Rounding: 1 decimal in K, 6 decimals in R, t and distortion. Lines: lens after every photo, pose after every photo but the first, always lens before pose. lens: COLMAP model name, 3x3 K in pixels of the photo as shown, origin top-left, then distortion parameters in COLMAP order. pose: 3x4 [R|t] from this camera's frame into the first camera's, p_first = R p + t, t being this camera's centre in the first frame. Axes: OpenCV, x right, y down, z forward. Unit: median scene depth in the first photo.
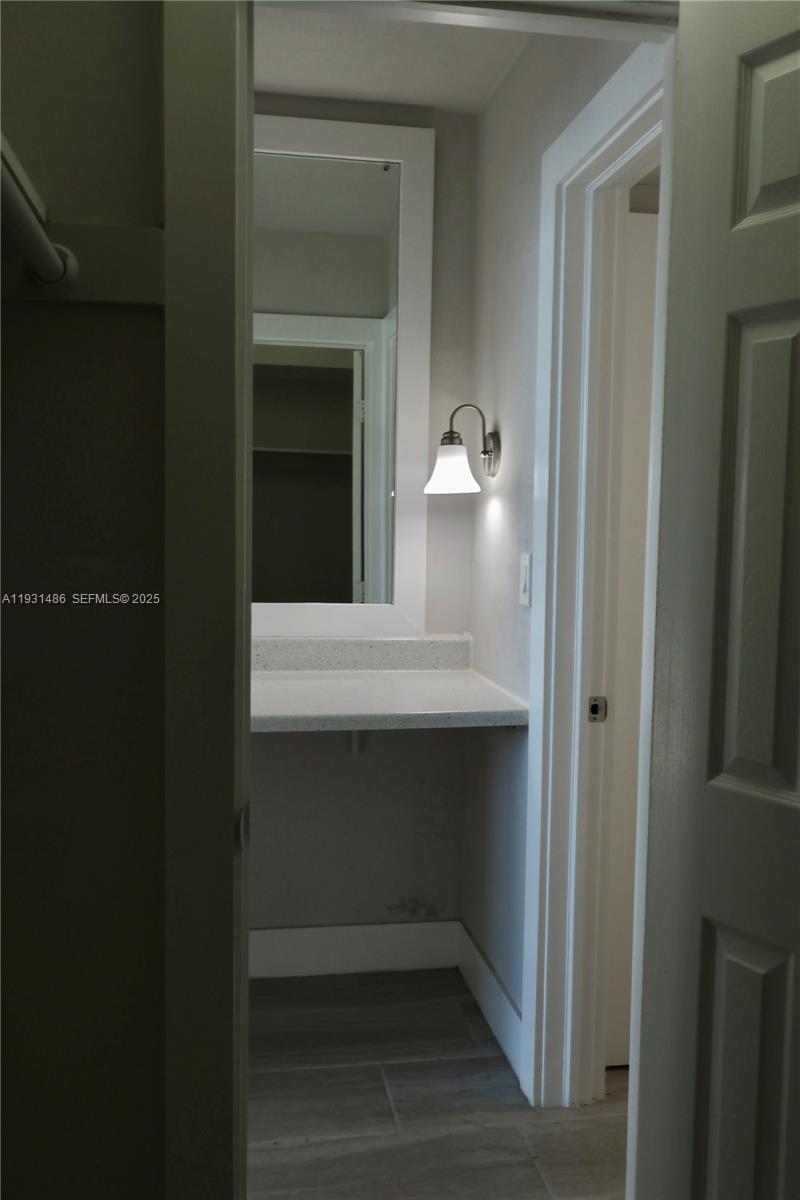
lens RADIAL K [[1086.7, 0, 403.1], [0, 1086.7, 602.8], [0, 0, 1]] dist [0.001595, 0.000000]
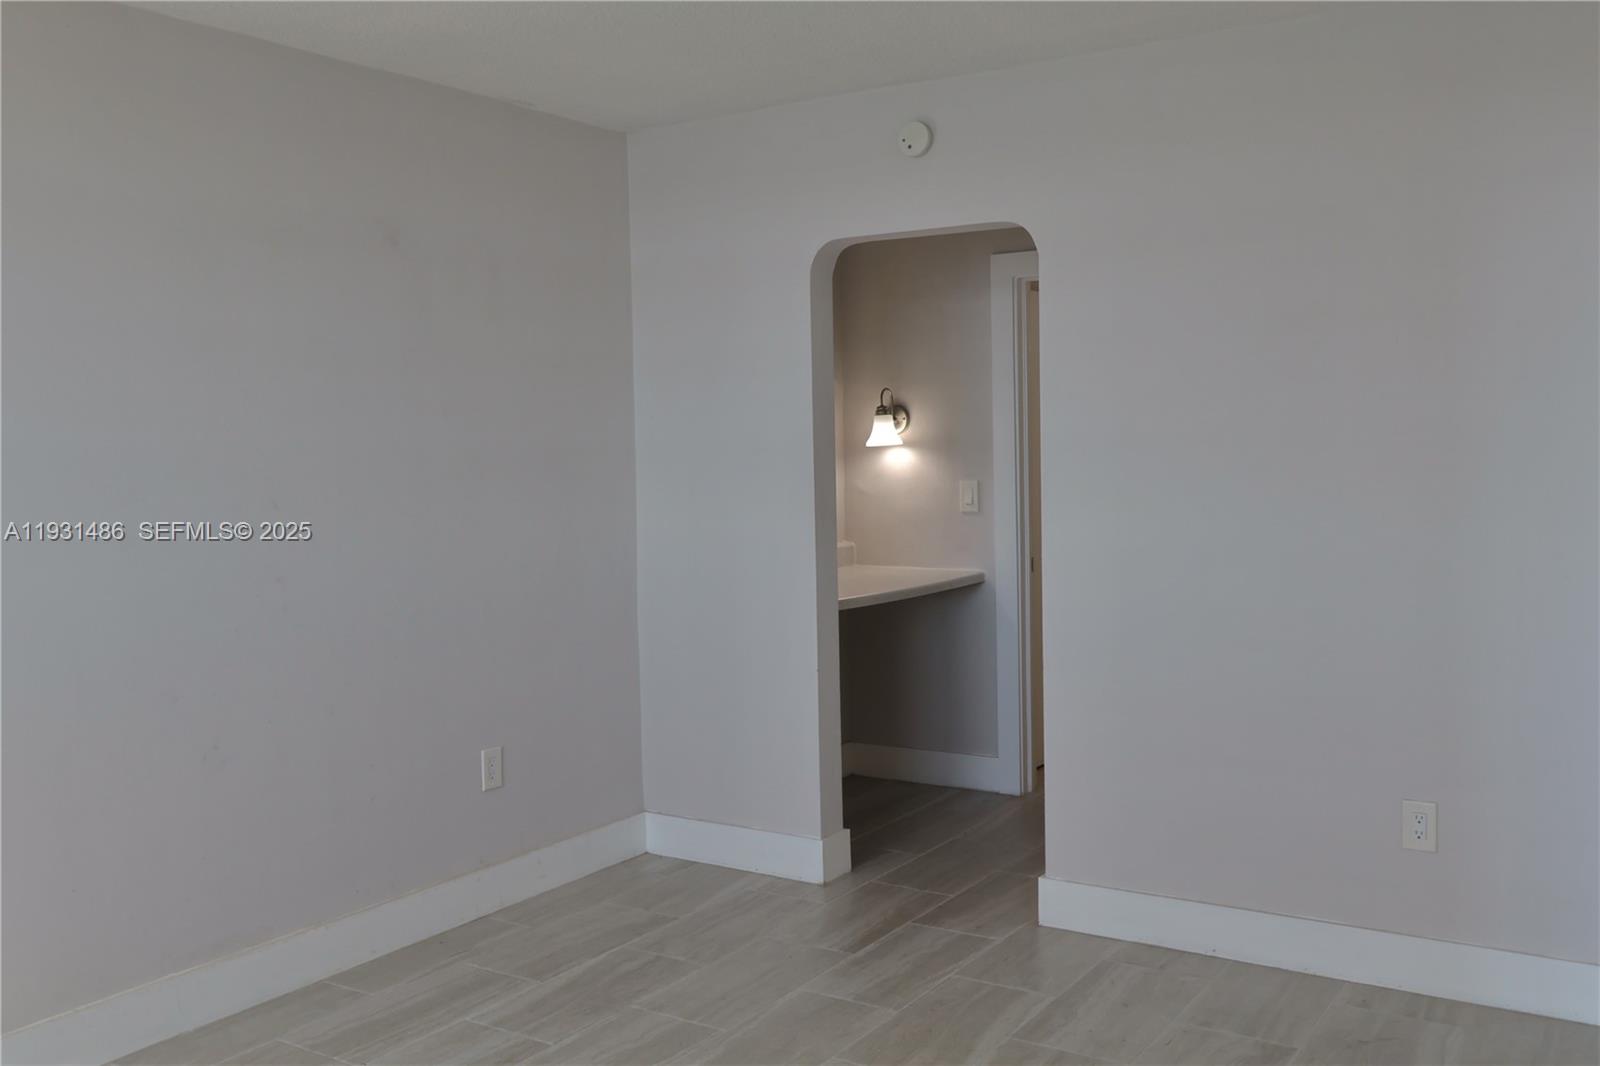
lens RADIAL K [[1449.0, 0, 810.4], [0, 1449.0, 540.2], [0, 0, 1]] dist [0.001595, 0.000000]
pose [[0.665123, -0.072935, 0.743163, -1.442065], [0.084606, 0.996171, 0.022044, -0.020607], [-0.741925, 0.048214, 0.668747, -0.260431]]
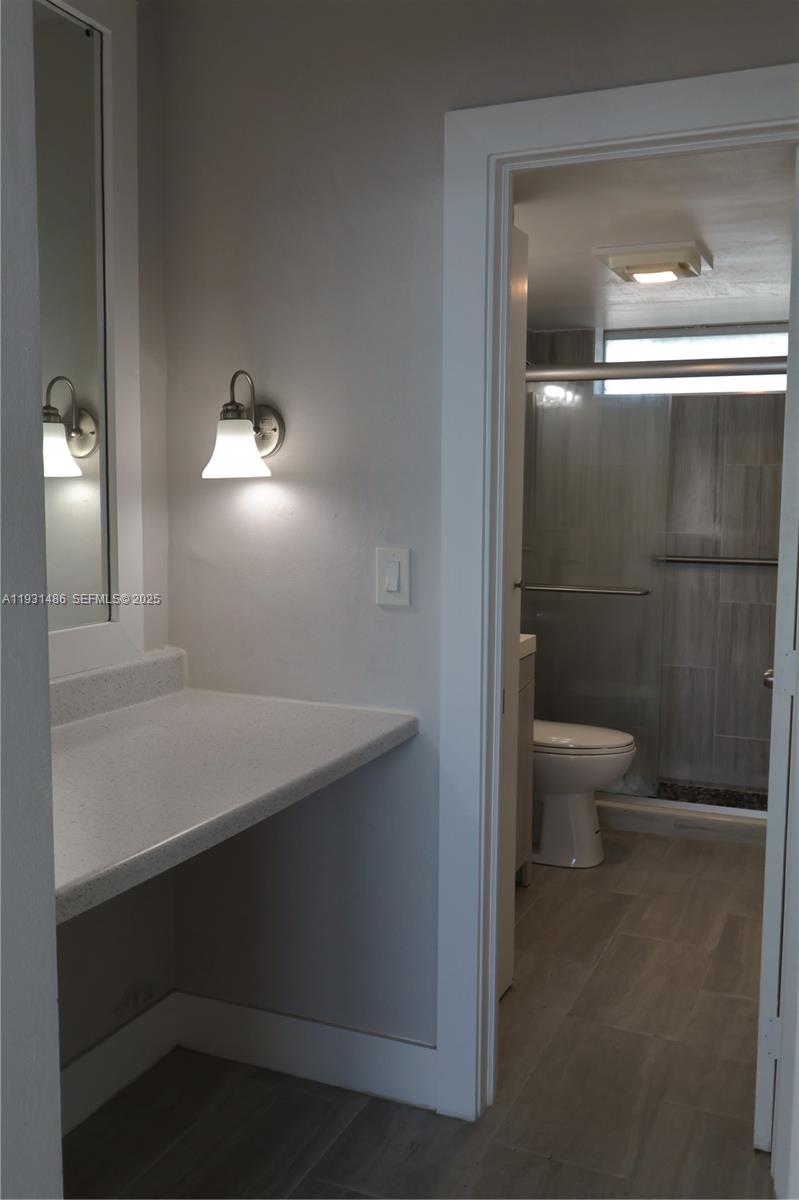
lens RADIAL K [[1086.7, 0, 407.7], [0, 1086.7, 598.8], [0, 0, 1]] dist [0.001595, 0.000000]
pose [[0.545357, -0.096120, 0.832675, -0.537449], [0.061785, 0.995310, 0.074428, -0.058970], [-0.835924, 0.010857, 0.548738, 0.411763]]
